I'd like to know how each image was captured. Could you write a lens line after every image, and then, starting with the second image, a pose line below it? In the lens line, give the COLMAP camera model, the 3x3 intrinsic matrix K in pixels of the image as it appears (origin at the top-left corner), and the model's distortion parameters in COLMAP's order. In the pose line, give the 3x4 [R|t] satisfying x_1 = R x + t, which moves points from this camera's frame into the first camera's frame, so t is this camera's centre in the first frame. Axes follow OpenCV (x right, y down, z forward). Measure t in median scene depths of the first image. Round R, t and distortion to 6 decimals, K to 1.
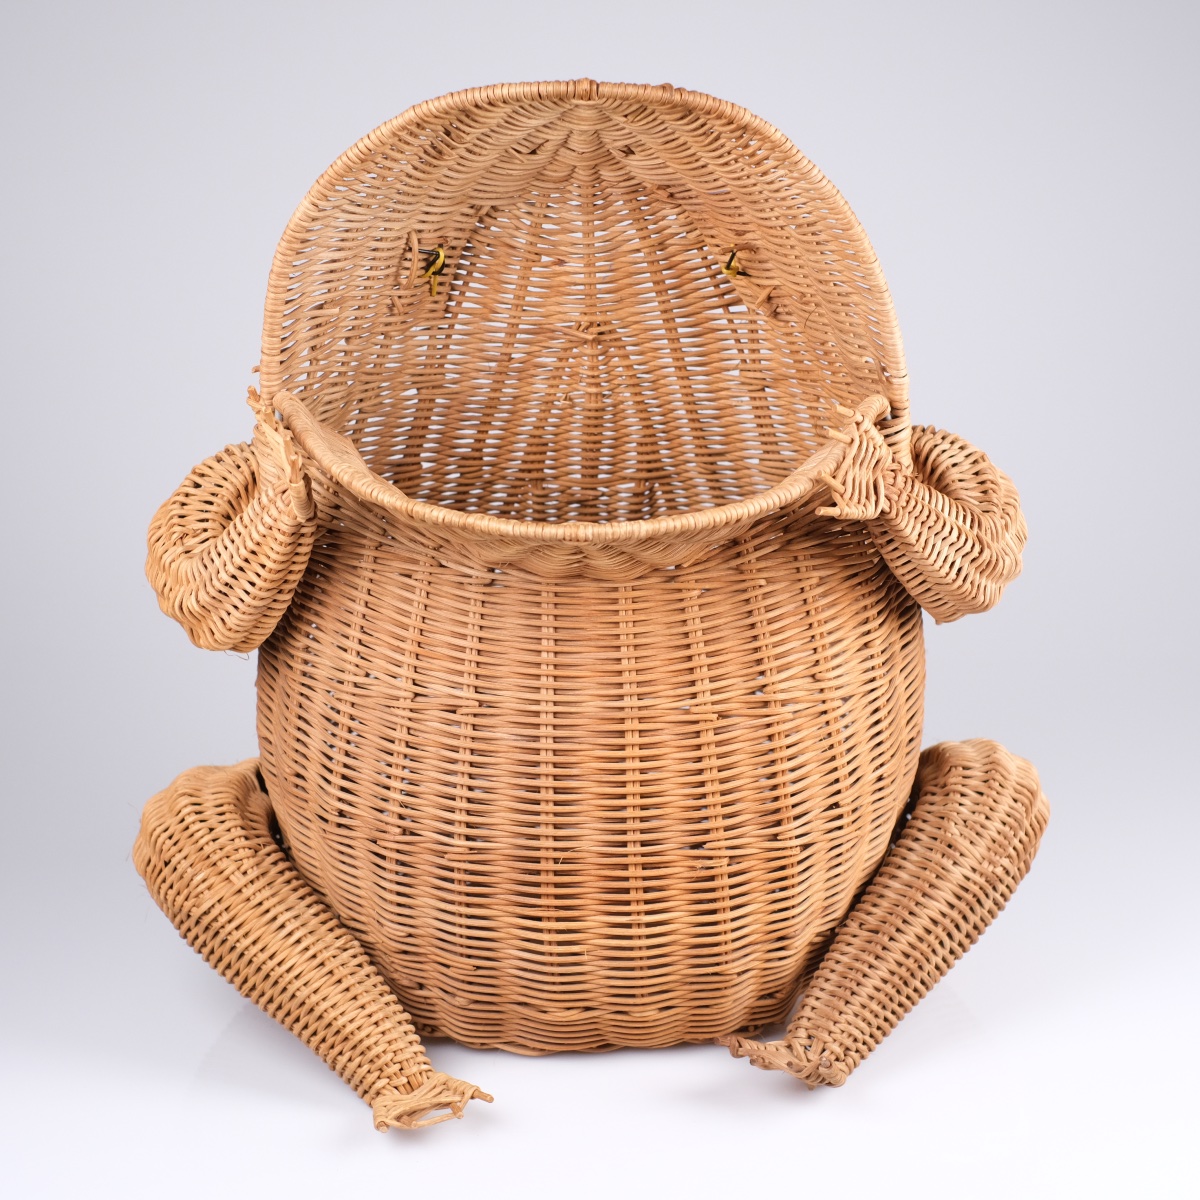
lens RADIAL K [[2843.9, 0, 570.6], [0, 2843.9, 601.7], [0, 0, 1]] dist [-0.018924, -0.593241]
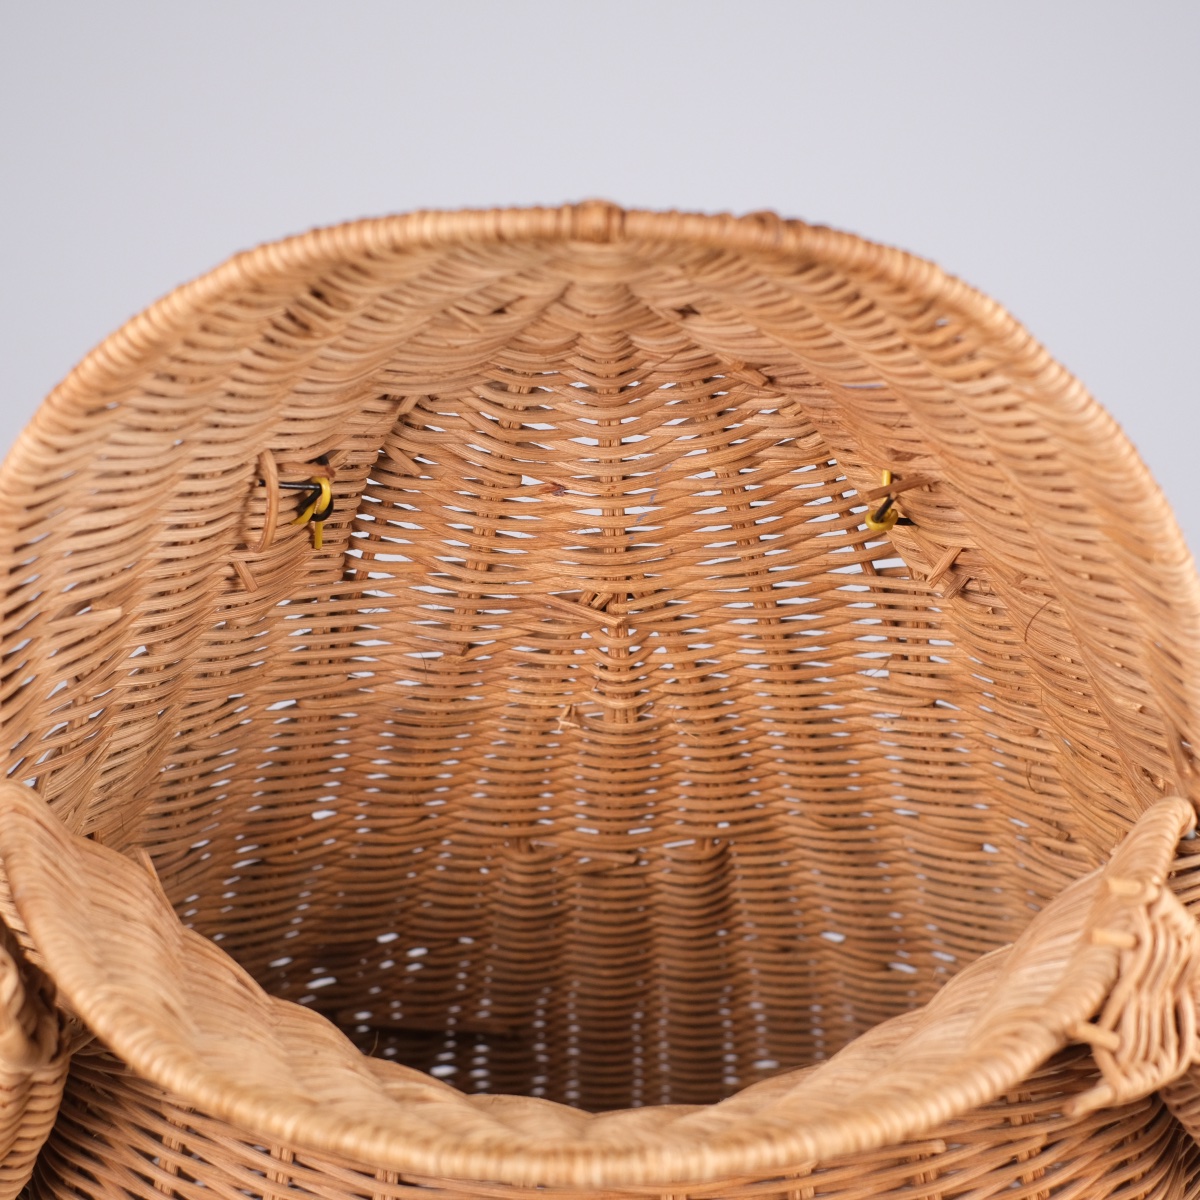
lens RADIAL K [[2843.9, 0, 570.6], [0, 2843.9, 601.7], [0, 0, 1]] dist [-0.018924, -0.593241]
pose [[0.999732, 0.009060, -0.021325, 0.010661], [-0.007382, 0.996967, 0.077472, -0.143183], [0.021962, -0.077294, 0.996766, 0.484766]]
